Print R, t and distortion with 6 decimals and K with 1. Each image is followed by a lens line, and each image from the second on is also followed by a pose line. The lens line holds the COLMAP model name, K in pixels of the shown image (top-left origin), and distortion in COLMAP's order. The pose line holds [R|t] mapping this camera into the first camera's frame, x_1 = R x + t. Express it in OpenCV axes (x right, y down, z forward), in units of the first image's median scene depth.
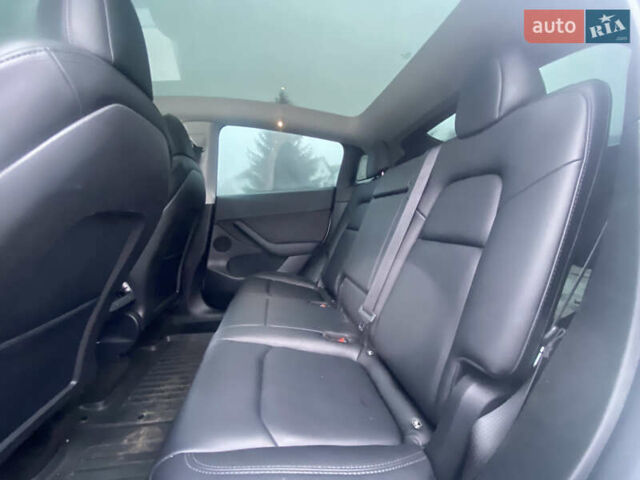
lens RADIAL K [[257.1, 0, 320.2], [0, 257.1, 241.4], [0, 0, 1]] dist [0.000863, -0.000444]
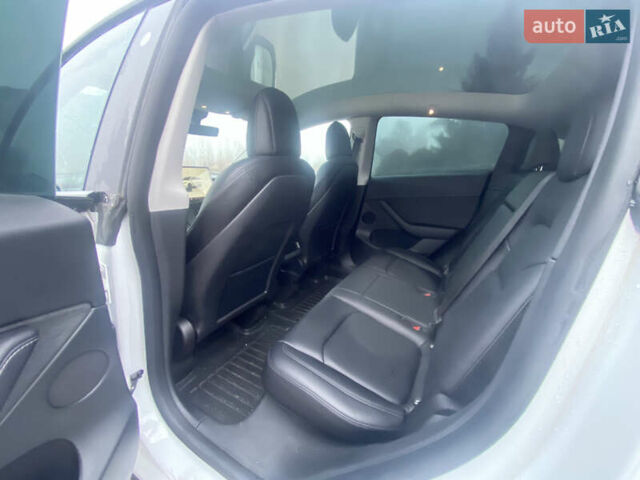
lens RADIAL K [[257.1, 0, 319.4], [0, 257.1, 239.4], [0, 0, 1]] dist [0.000863, -0.000444]
pose [[0.769652, 0.204656, -0.604775, 0.204387], [-0.094076, 0.973246, 0.209623, -0.128079], [0.631495, -0.104442, 0.768314, -0.101285]]
